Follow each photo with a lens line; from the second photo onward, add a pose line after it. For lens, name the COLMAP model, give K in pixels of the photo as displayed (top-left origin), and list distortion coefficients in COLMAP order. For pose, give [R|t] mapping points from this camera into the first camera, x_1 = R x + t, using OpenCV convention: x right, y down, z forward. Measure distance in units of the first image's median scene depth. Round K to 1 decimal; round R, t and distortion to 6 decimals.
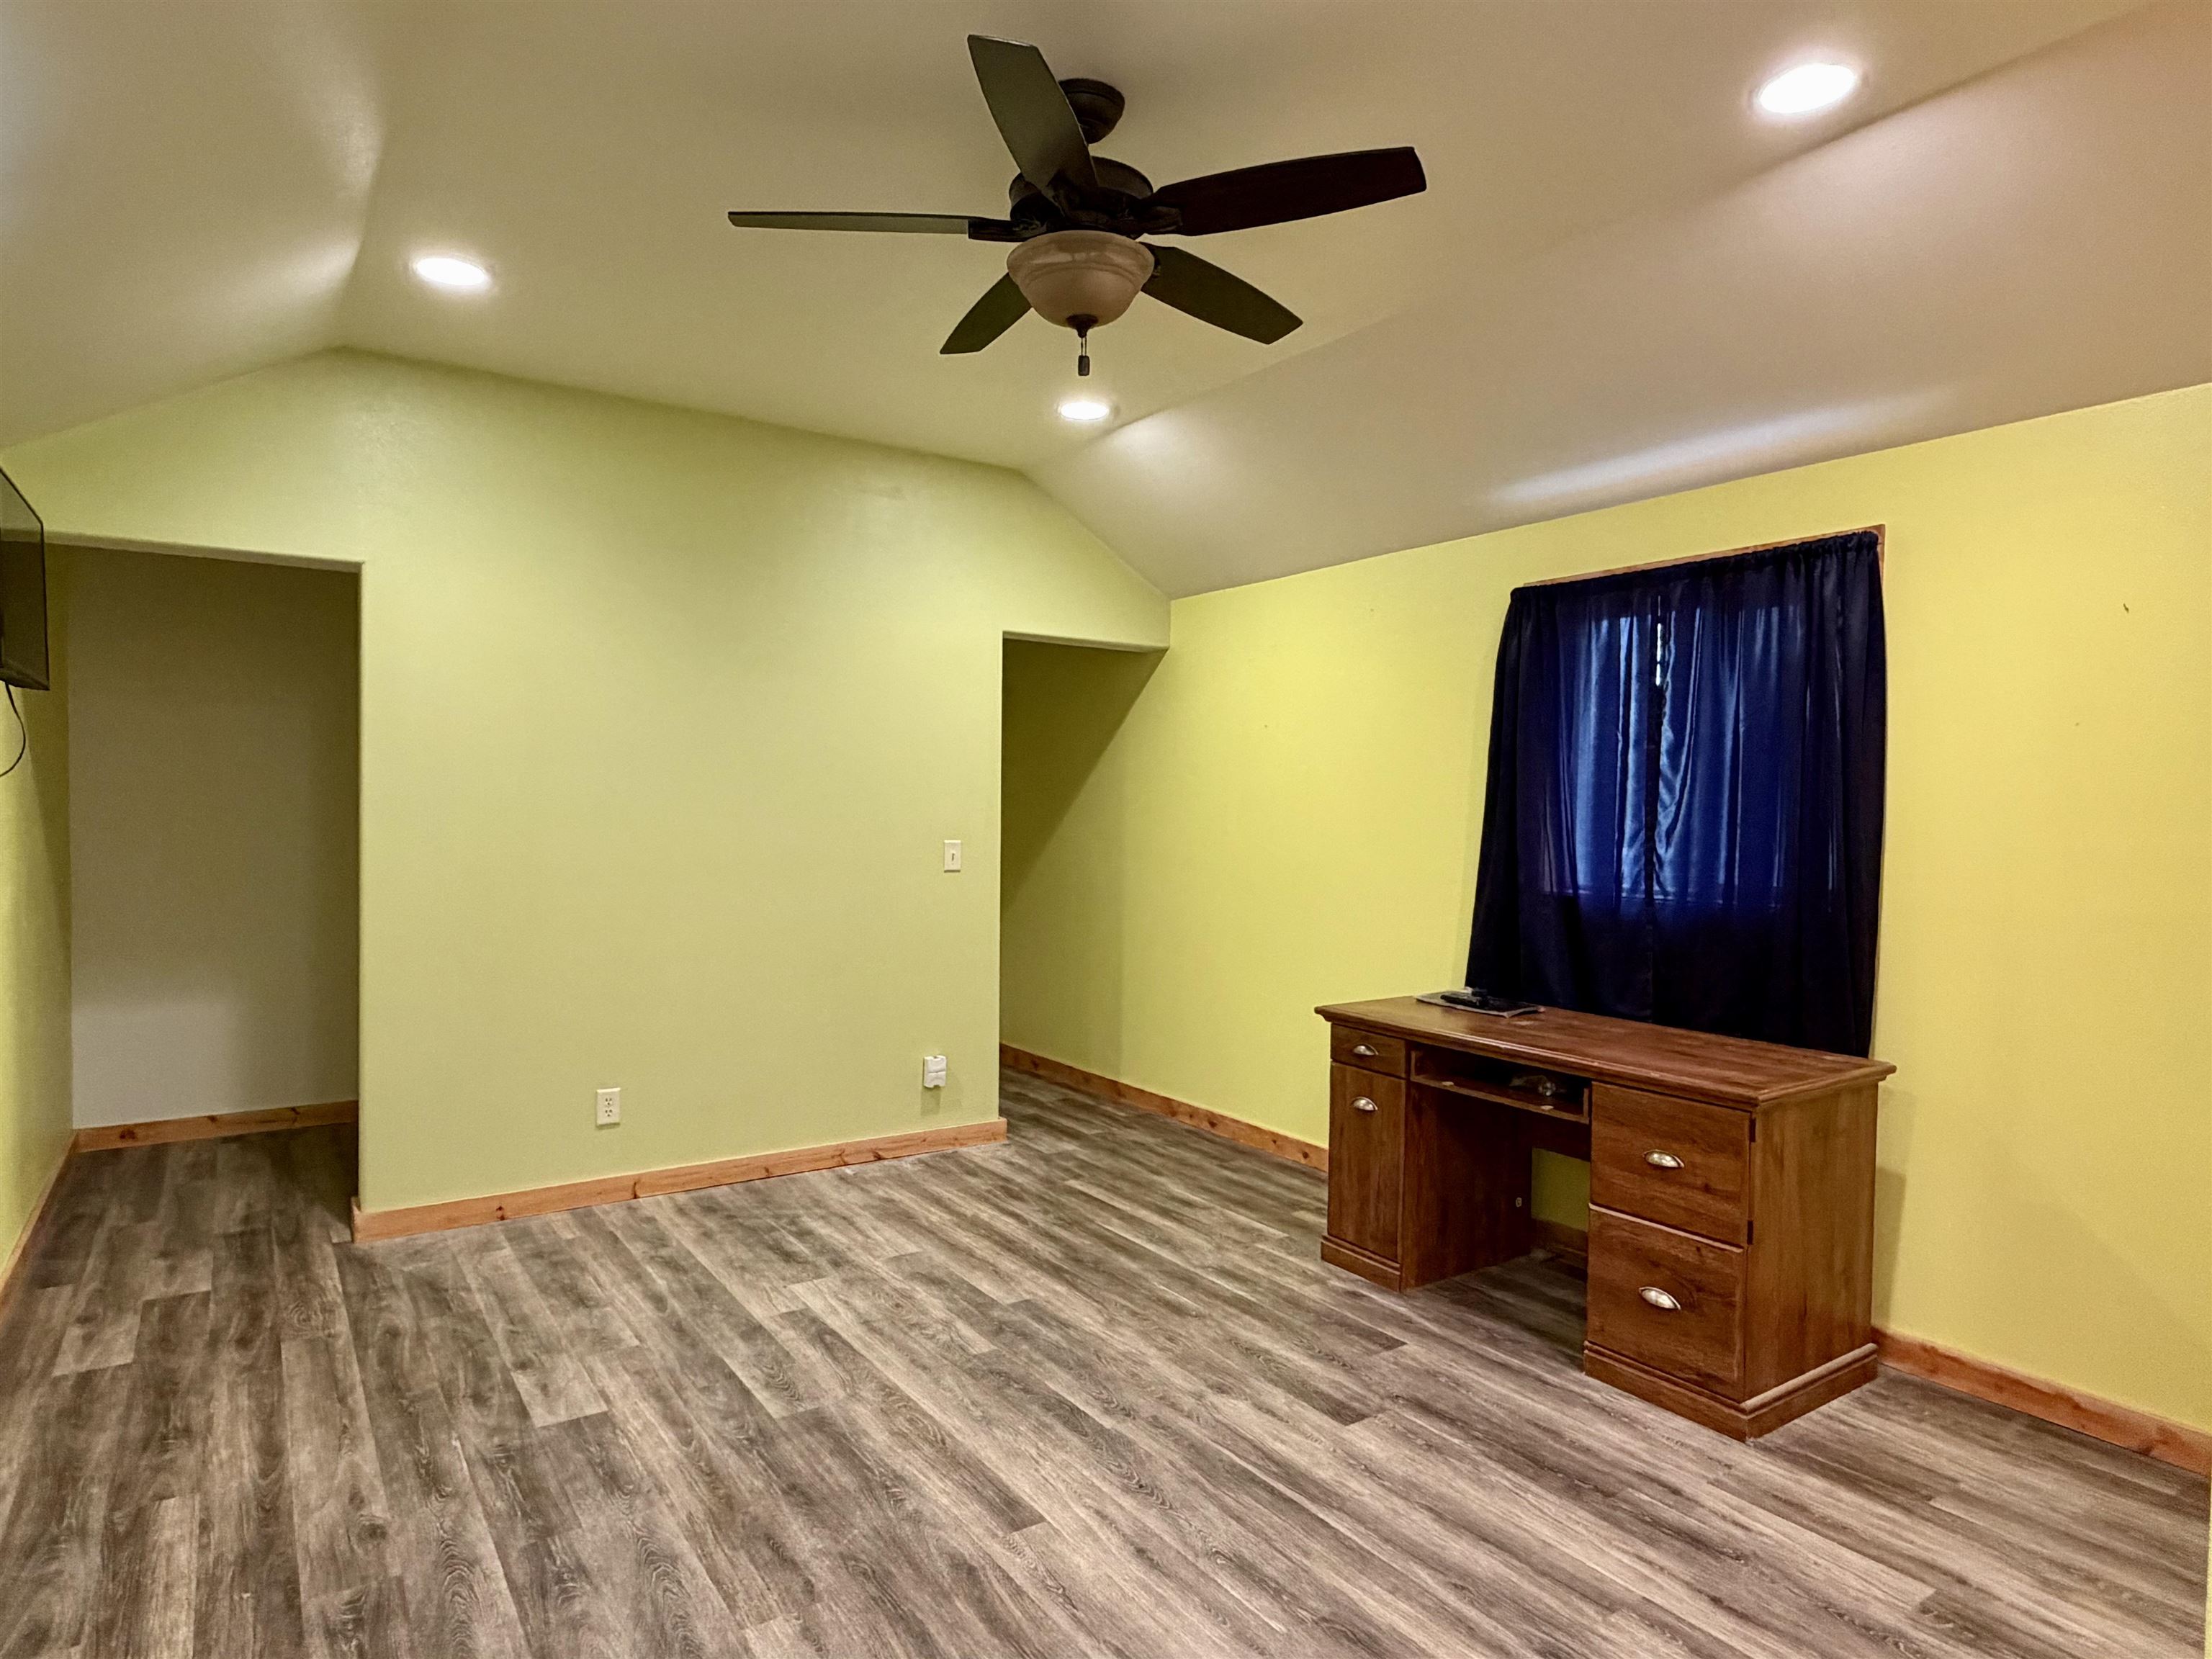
lens RADIAL K [[1283.5, 0, 1106.0], [0, 1283.5, 829.5], [0, 0, 1]] dist [0.000575, 0.000885]
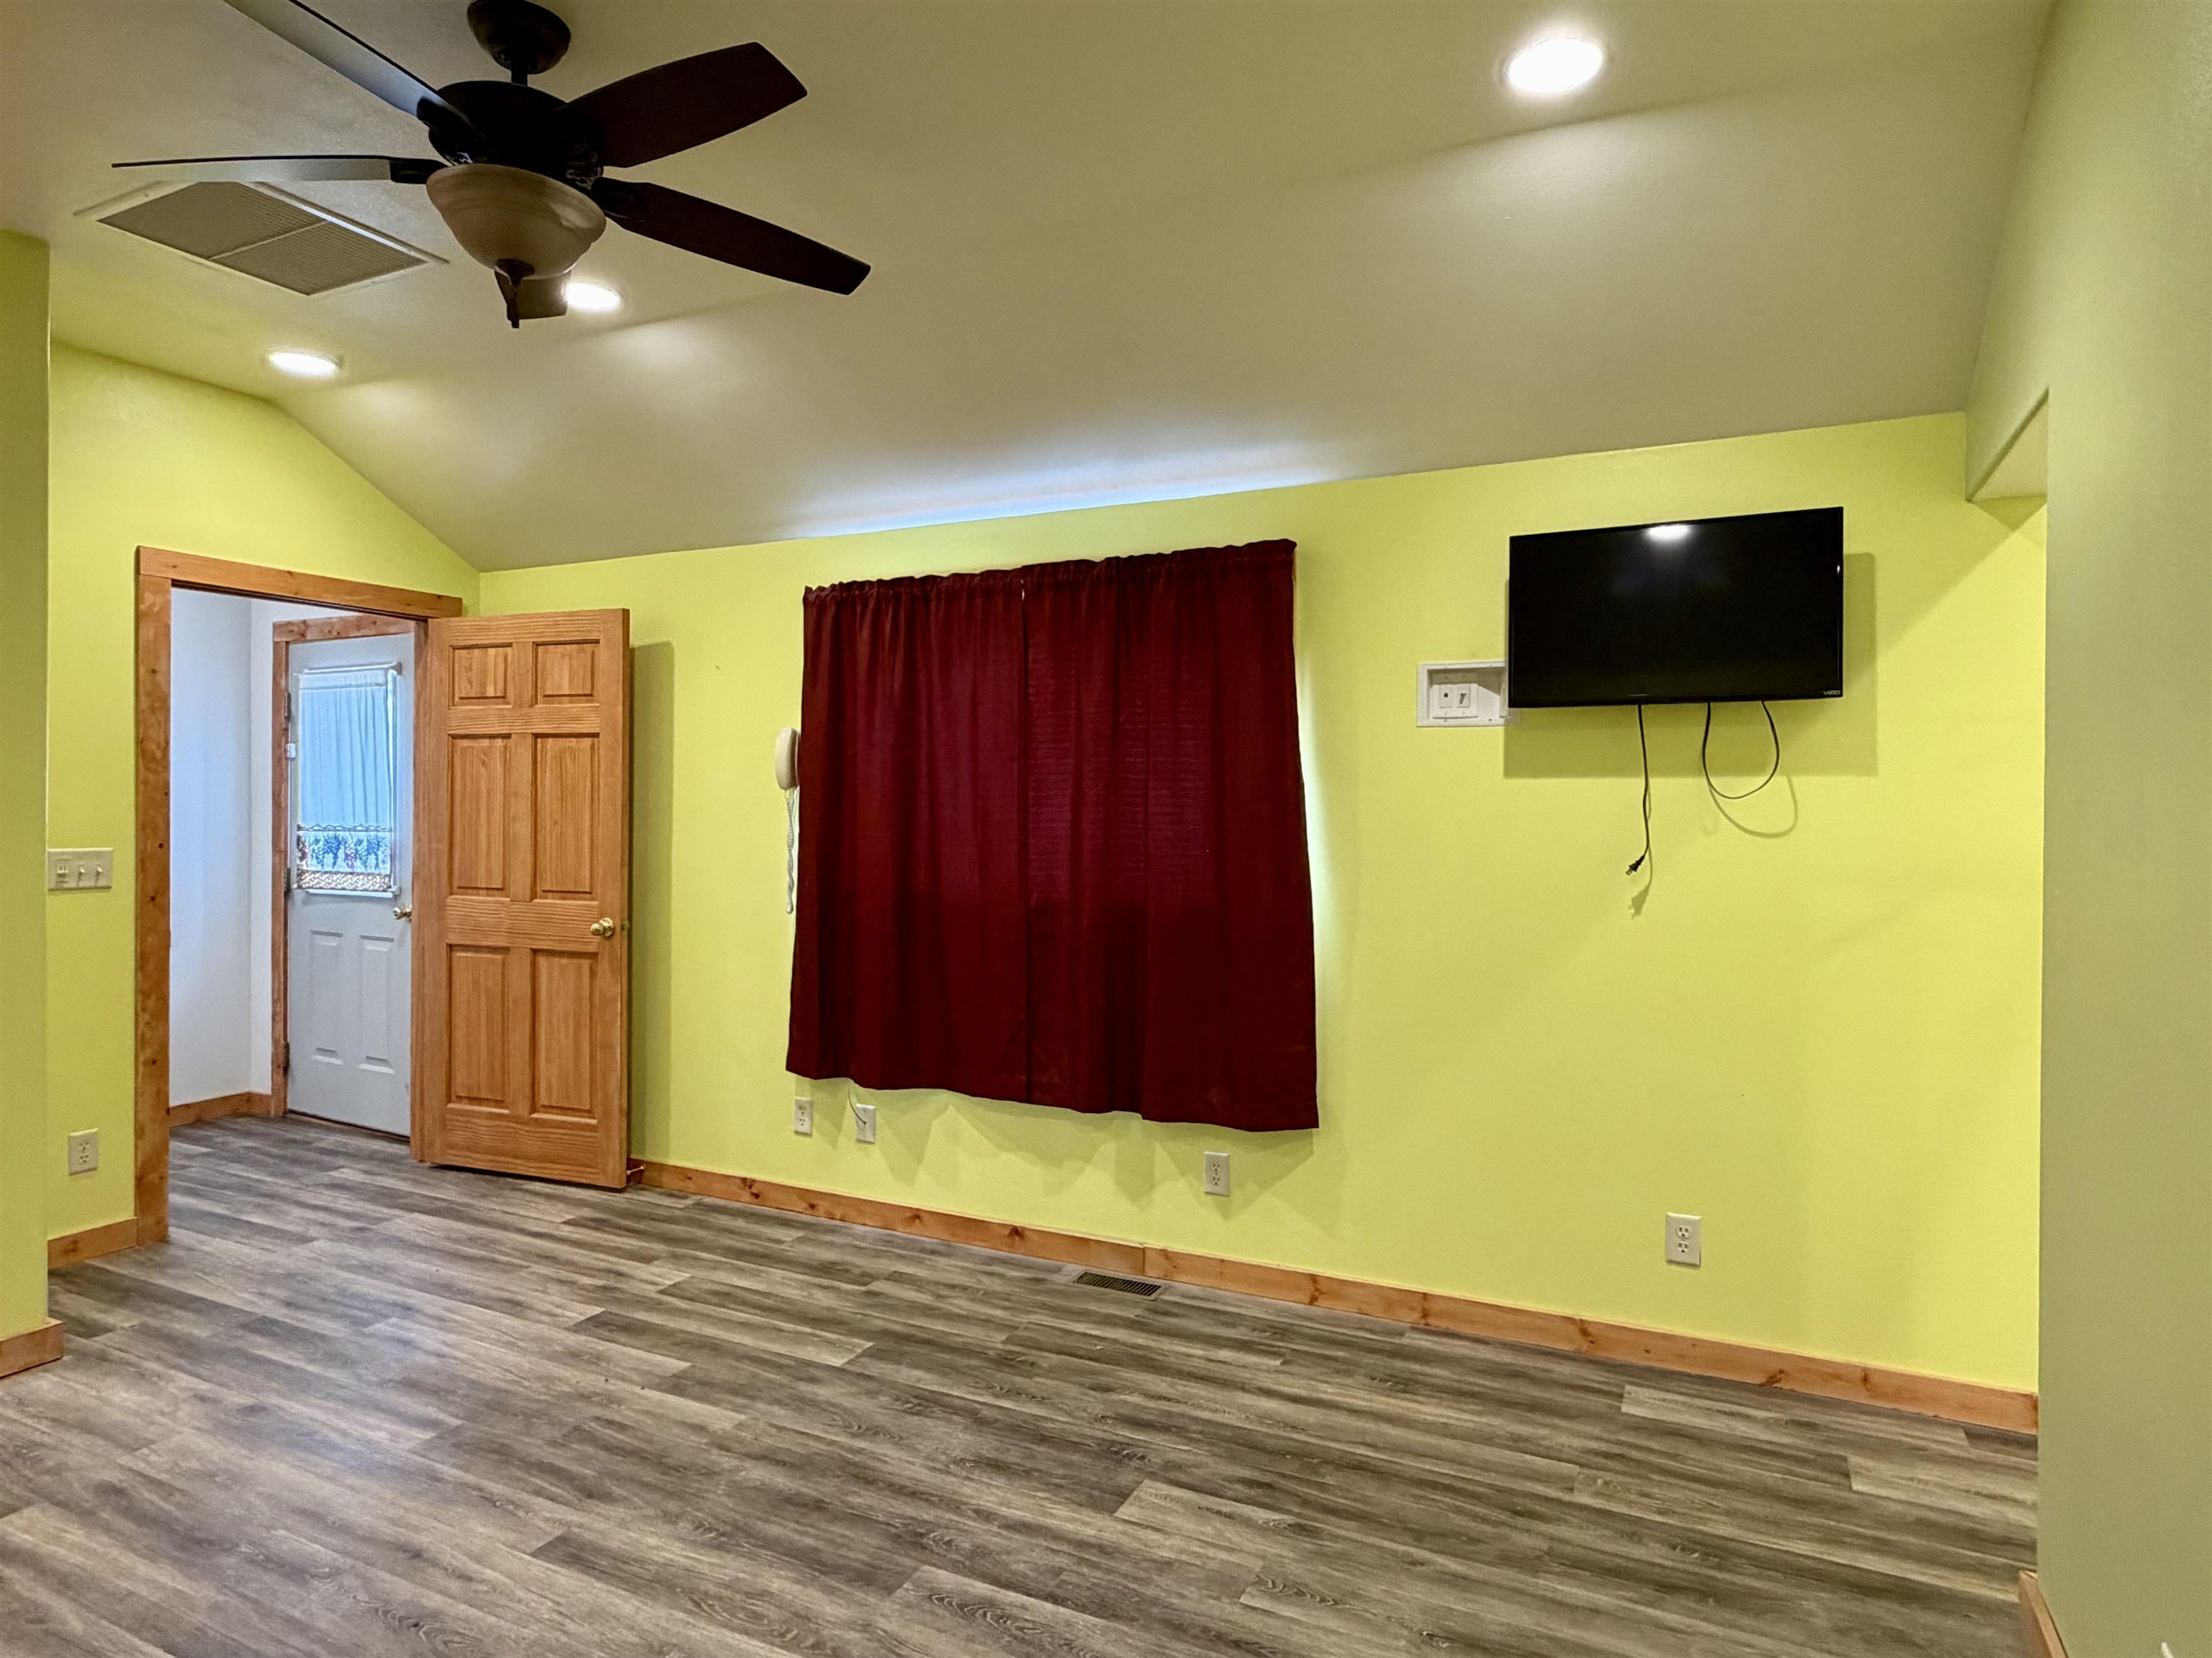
lens RADIAL K [[1283.4, 0, 1106.0], [0, 1283.4, 829.0], [0, 0, 1]] dist [0.000575, 0.000885]
pose [[-0.869746, -0.009990, -0.493399, 0.052270], [-0.025534, 0.999367, 0.024776, -0.033829], [0.492839, 0.034147, -0.869450, 1.856500]]
